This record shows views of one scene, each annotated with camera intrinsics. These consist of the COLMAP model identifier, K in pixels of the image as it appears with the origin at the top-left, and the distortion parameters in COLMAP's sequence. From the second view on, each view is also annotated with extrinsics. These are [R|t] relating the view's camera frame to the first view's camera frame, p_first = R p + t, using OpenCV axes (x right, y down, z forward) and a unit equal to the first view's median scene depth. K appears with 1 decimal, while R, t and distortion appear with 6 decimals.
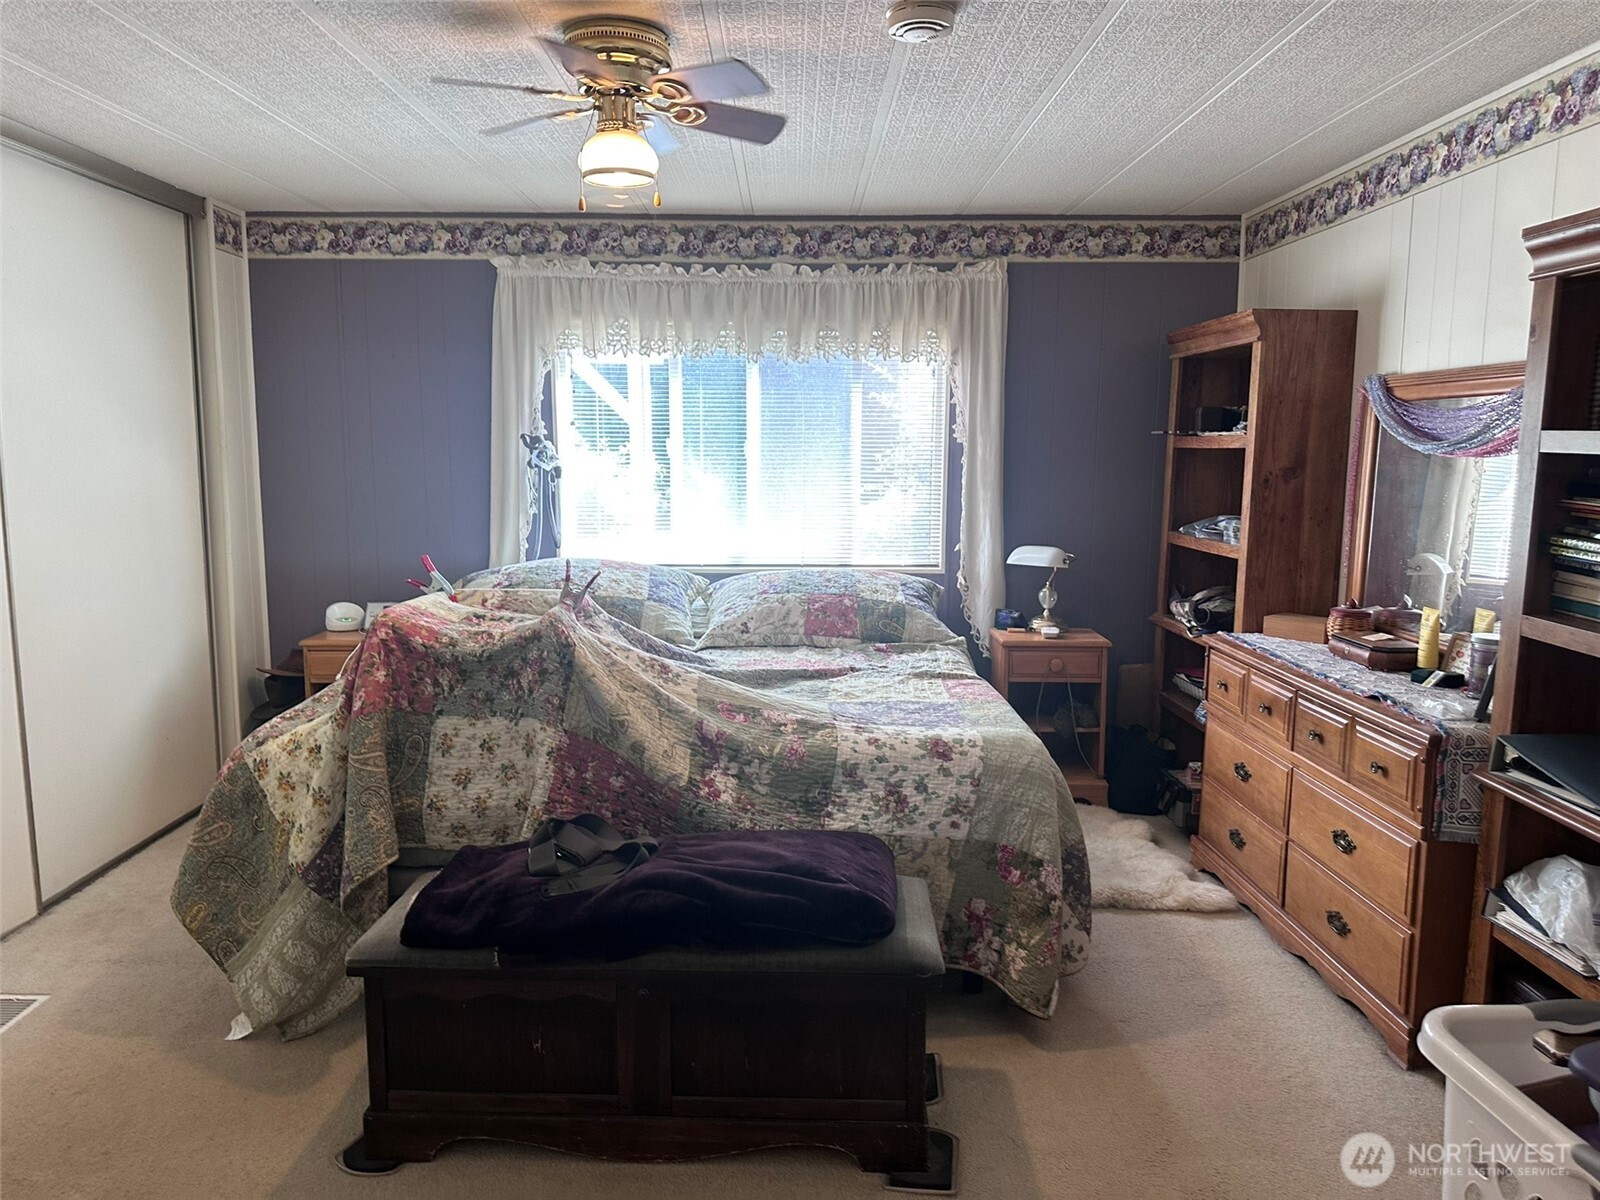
lens RADIAL K [[1136.5, 0, 801.4], [0, 1136.5, 577.1], [0, 0, 1]] dist [0.193495, -0.421205]
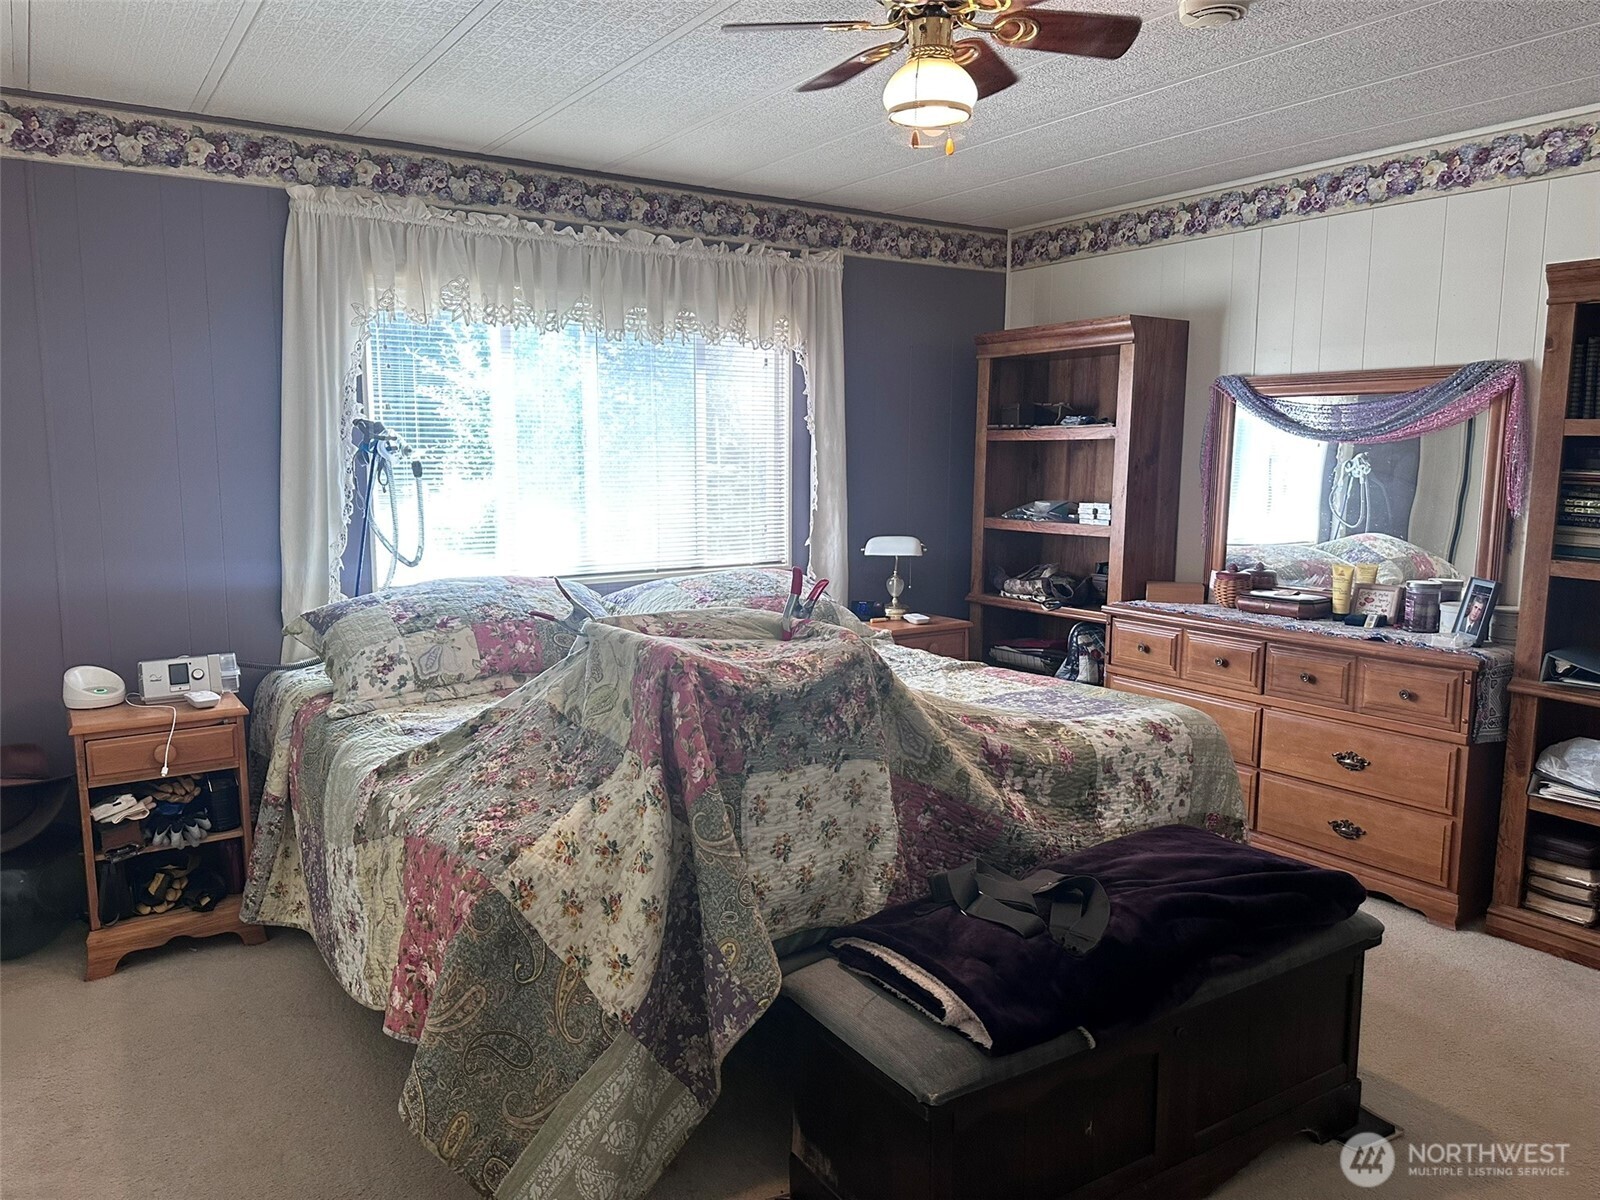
lens RADIAL K [[1136.5, 0, 801.4], [0, 1136.5, 577.1], [0, 0, 1]] dist [0.193495, -0.421205]
pose [[0.830174, -0.067007, 0.553463, -0.701576], [0.067236, 0.997538, 0.019919, -0.026987], [-0.553435, 0.020676, 0.832635, 0.327898]]
